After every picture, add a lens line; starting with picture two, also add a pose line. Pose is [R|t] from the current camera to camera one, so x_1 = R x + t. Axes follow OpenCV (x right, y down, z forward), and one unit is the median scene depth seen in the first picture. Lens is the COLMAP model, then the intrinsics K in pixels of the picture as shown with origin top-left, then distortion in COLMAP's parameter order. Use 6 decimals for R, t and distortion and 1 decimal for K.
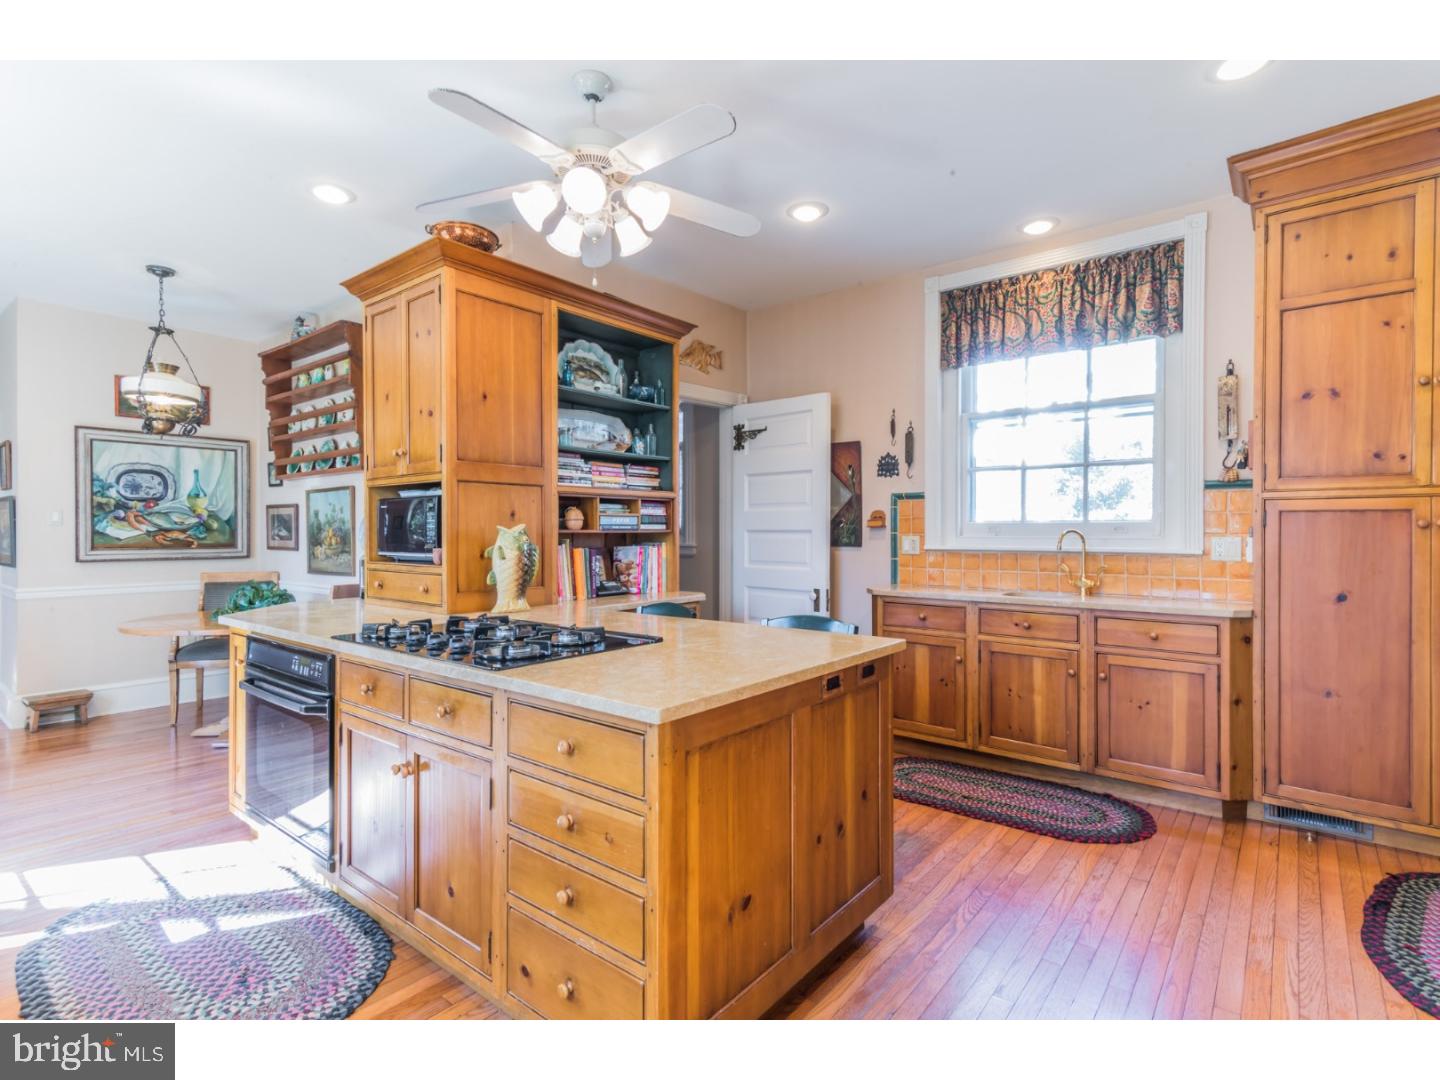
lens RADIAL K [[711.7, 0, 731.9], [0, 711.7, 535.3], [0, 0, 1]] dist [0.006719, 0.000548]
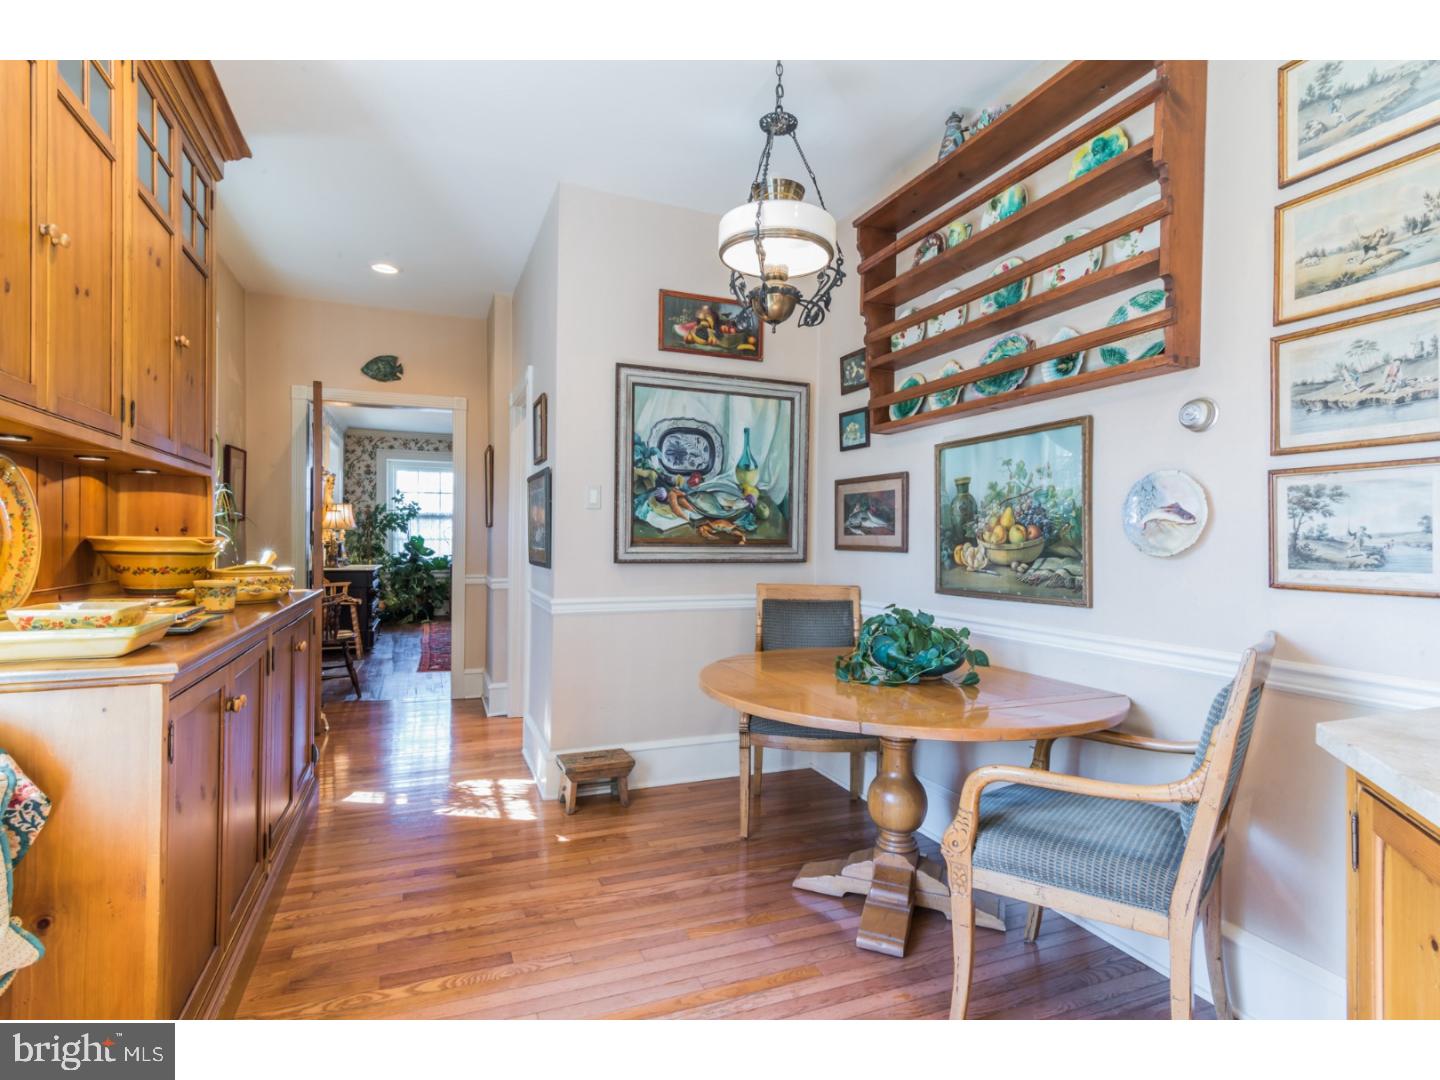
lens RADIAL K [[711.7, 0, 711.3], [0, 711.7, 542.0], [0, 0, 1]] dist [0.006719, 0.000548]
pose [[0.868587, 0.011147, -0.495412, -0.469515], [-0.012761, 0.999919, 0.000124, 0.015277], [0.495373, 0.006215, 0.868658, 0.426974]]
